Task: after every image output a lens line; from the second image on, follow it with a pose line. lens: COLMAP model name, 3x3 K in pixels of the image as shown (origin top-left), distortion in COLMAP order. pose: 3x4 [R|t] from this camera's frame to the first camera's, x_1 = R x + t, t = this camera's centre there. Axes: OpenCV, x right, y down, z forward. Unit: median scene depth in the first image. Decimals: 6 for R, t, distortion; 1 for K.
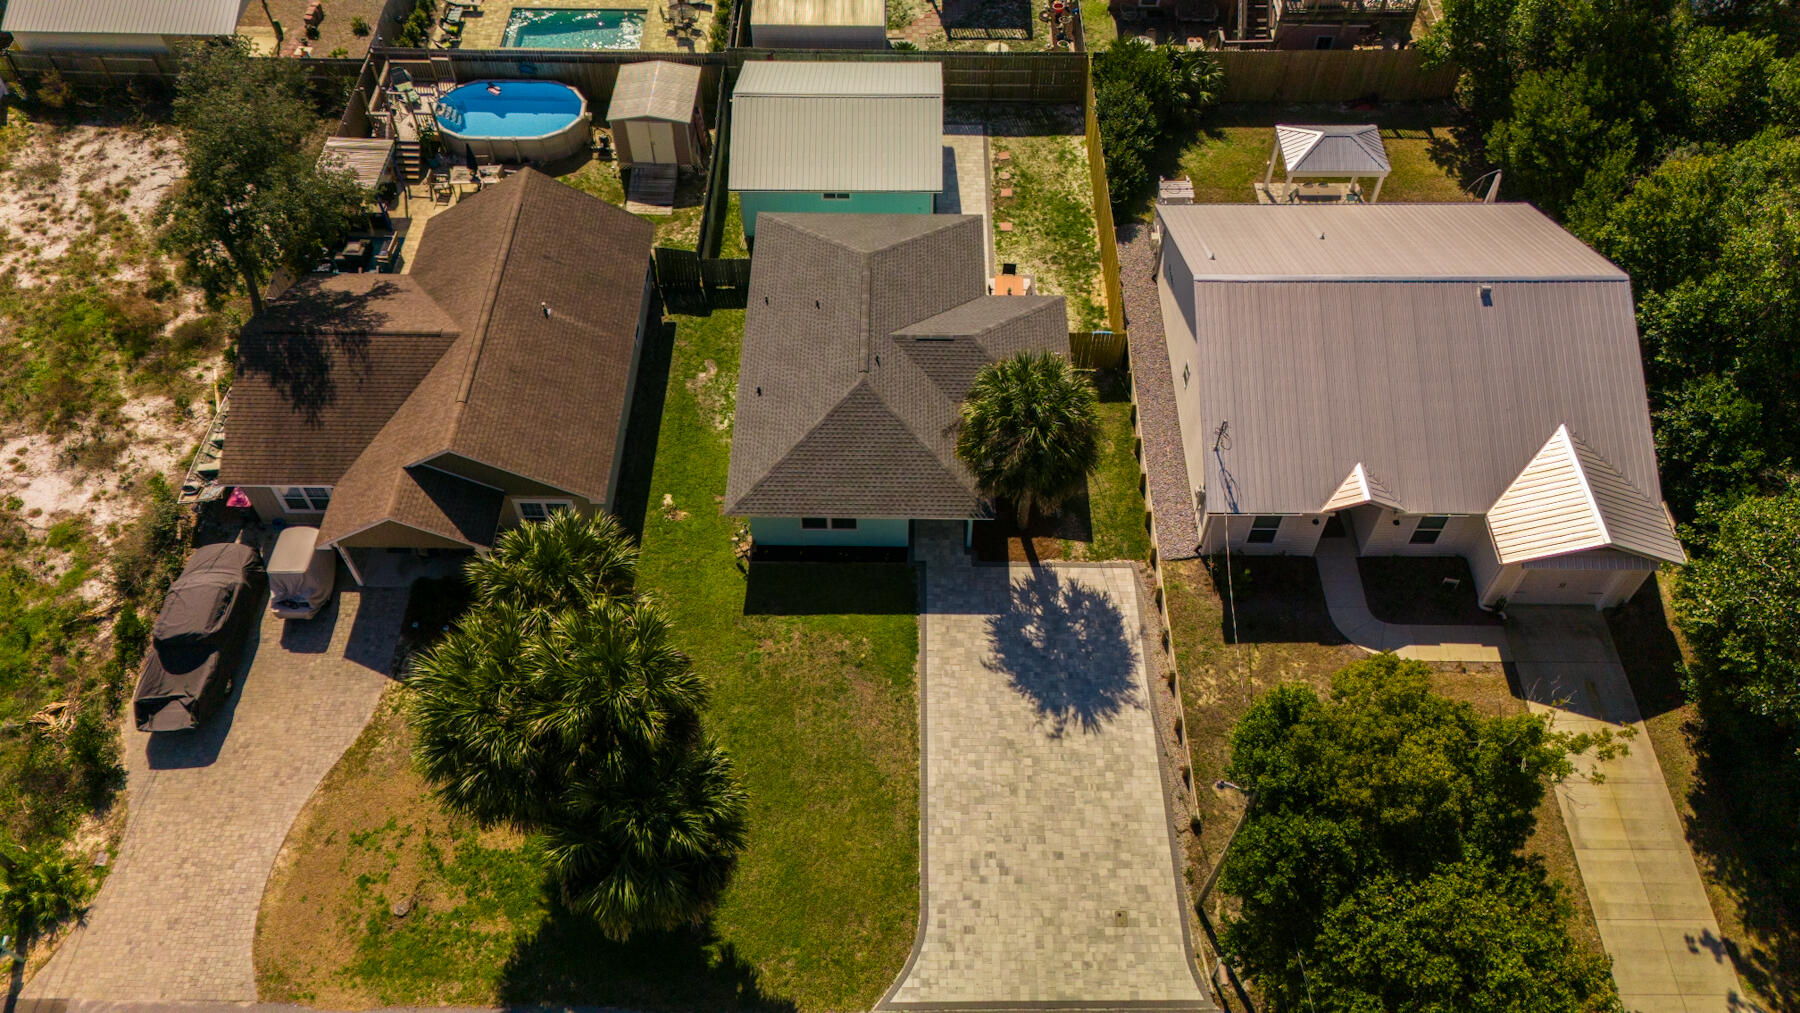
lens RADIAL K [[1324.0, 0, 900.0], [0, 1324.0, 506.5], [0, 0, 1]] dist [0.097159, -0.101570]
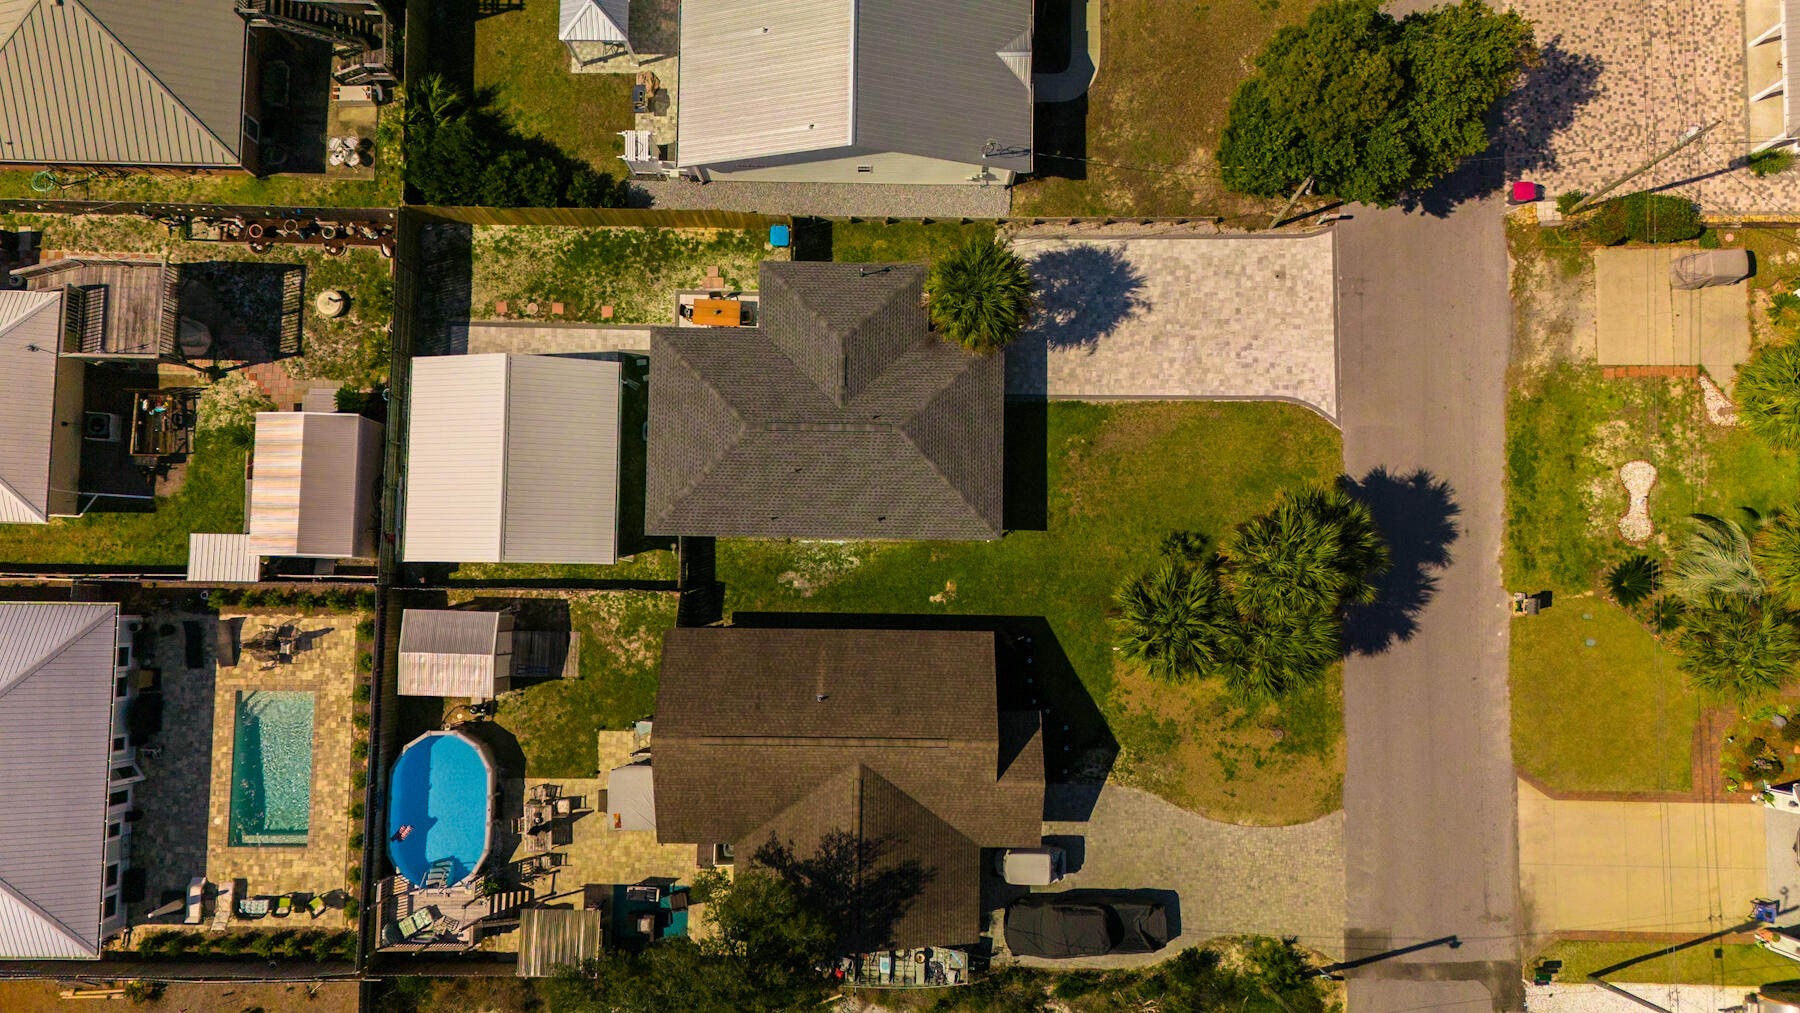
lens RADIAL K [[1324.0, 0, 900.0], [0, 1324.0, 506.5], [0, 0, 1]] dist [0.097159, -0.101570]
pose [[0.004541, -0.996894, 0.078626, -0.197258], [0.782749, 0.052475, 0.620121, -0.852753], [-0.622321, 0.058728, 0.780556, 0.049433]]
